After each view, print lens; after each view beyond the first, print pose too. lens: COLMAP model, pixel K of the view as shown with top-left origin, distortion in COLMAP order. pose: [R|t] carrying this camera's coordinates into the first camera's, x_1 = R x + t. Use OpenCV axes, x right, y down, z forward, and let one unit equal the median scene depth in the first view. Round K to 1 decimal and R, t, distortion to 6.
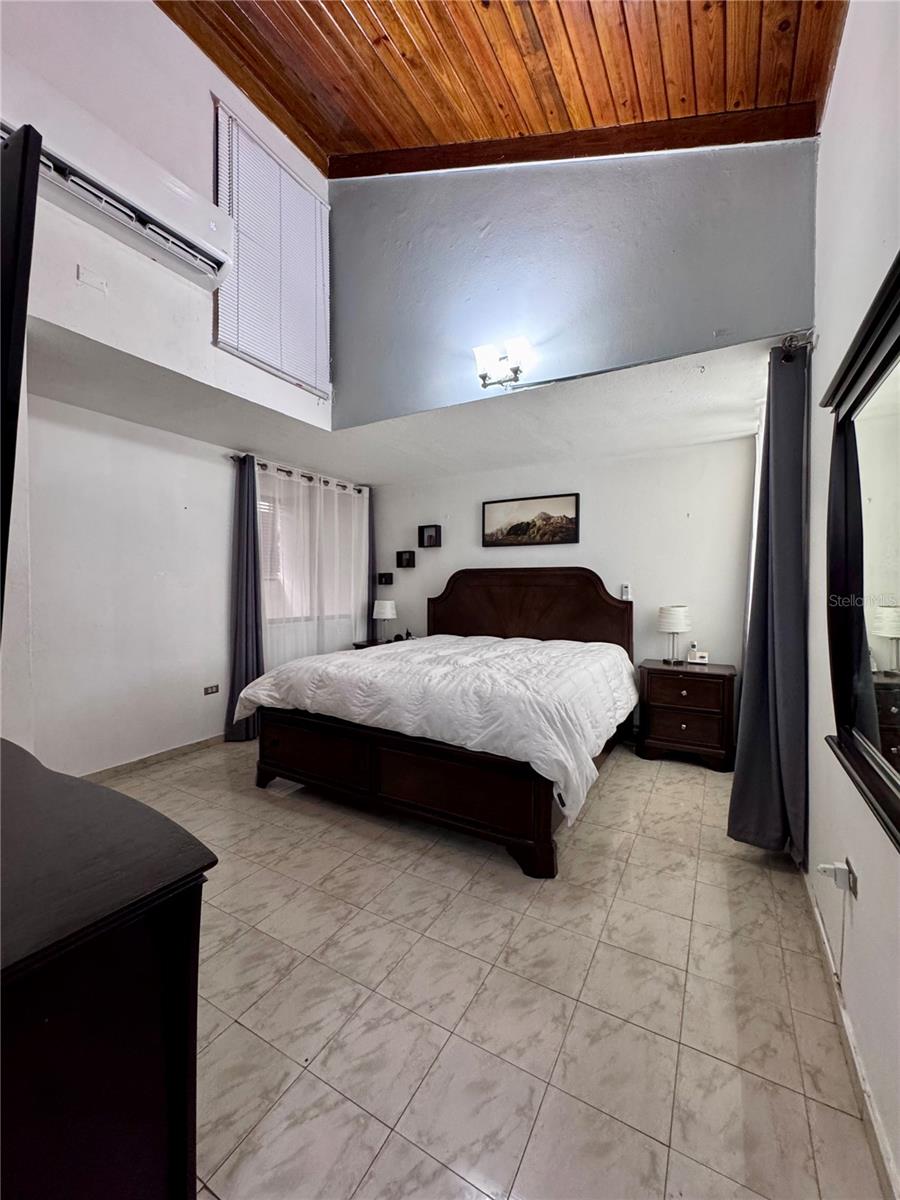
lens RADIAL K [[479.1, 0, 451.6], [0, 479.1, 592.0], [0, 0, 1]] dist [-0.001945, 0.000800]
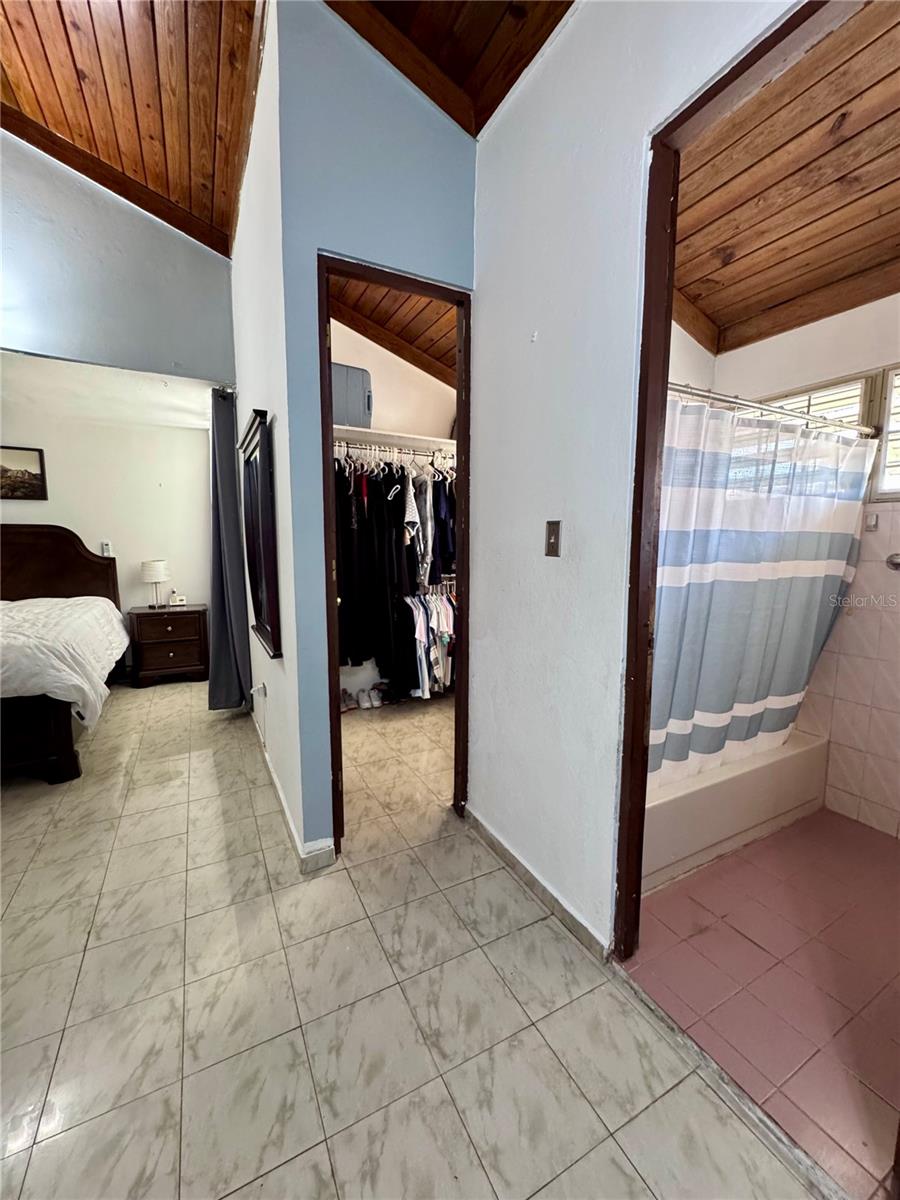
lens RADIAL K [[479.1, 0, 449.0], [0, 479.1, 606.3], [0, 0, 1]] dist [-0.001945, 0.000800]
pose [[0.538900, -0.111317, 0.834982, -0.222463], [0.007730, 0.991842, 0.127240, -0.005697], [-0.842334, -0.062115, 0.535364, -0.397140]]
